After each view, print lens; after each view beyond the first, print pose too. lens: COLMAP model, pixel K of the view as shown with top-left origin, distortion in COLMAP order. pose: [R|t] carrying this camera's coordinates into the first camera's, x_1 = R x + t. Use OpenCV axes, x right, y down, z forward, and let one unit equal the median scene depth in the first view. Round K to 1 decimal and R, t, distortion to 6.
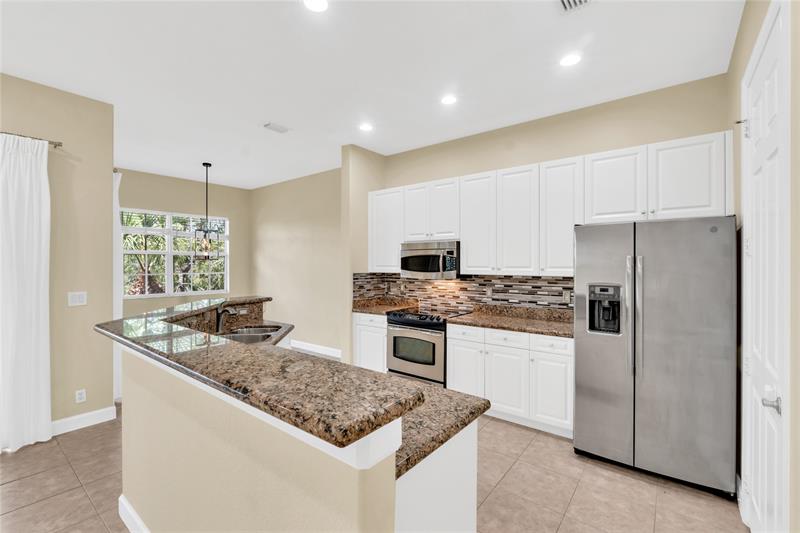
lens RADIAL K [[351.2, 0, 401.9], [0, 351.2, 264.2], [0, 0, 1]] dist [-0.008775, -0.000878]
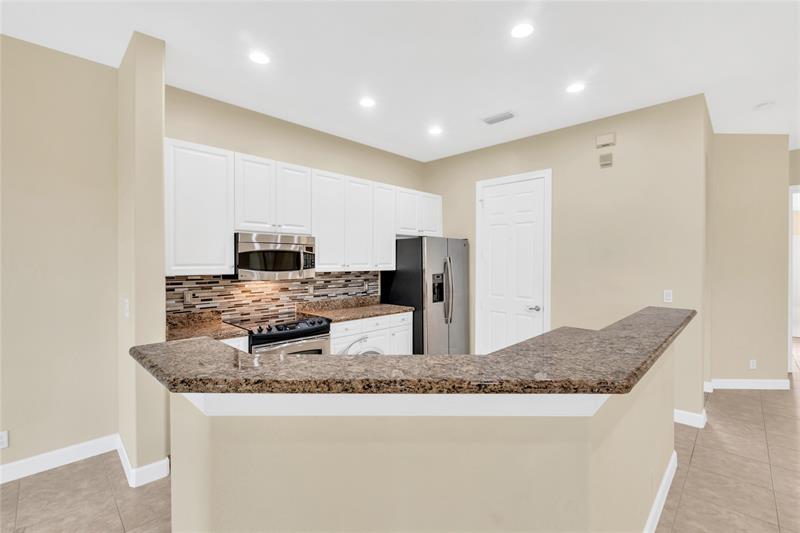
lens RADIAL K [[351.2, 0, 403.9], [0, 351.2, 259.4], [0, 0, 1]] dist [-0.008775, -0.000878]
pose [[0.104689, 0.002374, 0.994502, -0.726560], [-0.002124, 0.999995, -0.002163, -0.004357], [-0.994503, -0.001886, 0.104694, 0.644712]]
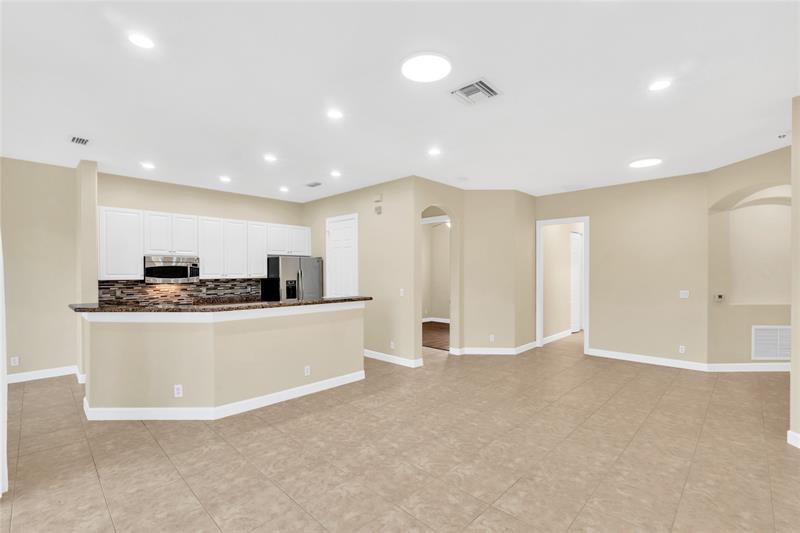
lens RADIAL K [[351.2, 0, 401.5], [0, 351.2, 273.3], [0, 0, 1]] dist [-0.008775, -0.000878]
pose [[0.099666, -0.005260, 0.995007, -1.263177], [0.000367, 0.999986, 0.005250, -0.004915], [-0.995021, -0.000158, 0.099667, -0.049198]]
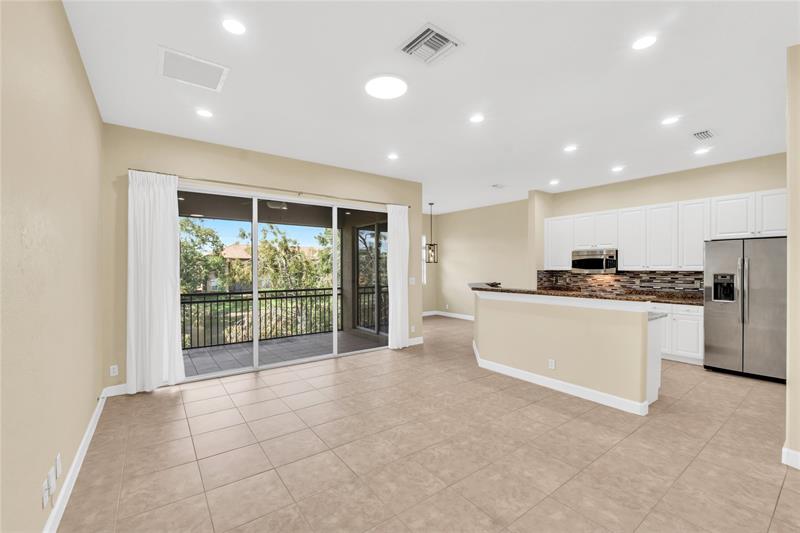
lens RADIAL K [[341.8, 0, 401.1], [0, 341.8, 268.6], [0, 0, 1]] dist [0.003057, -0.001916]
pose [[0.966734, -0.001124, -0.255782, -0.384450], [0.001758, 0.999996, 0.002251, 0.014975], [0.255779, -0.002625, 0.966732, -0.750511]]
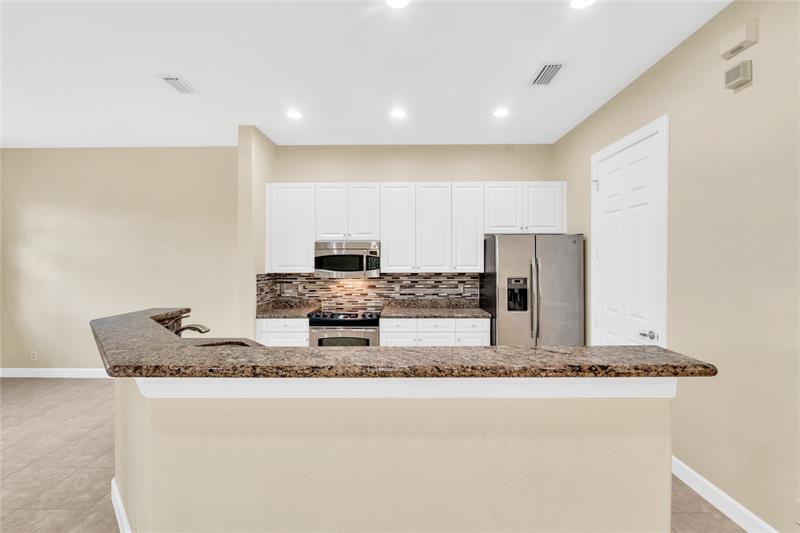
lens RADIAL K [[351.2, 0, 399.6], [0, 351.2, 264.2], [0, 0, 1]] dist [-0.008775, -0.000878]
pose [[0.791968, -0.006709, 0.610526, -0.439583], [0.003445, 0.999973, 0.006520, -0.004626], [-0.610553, -0.003060, 0.791970, 0.105759]]
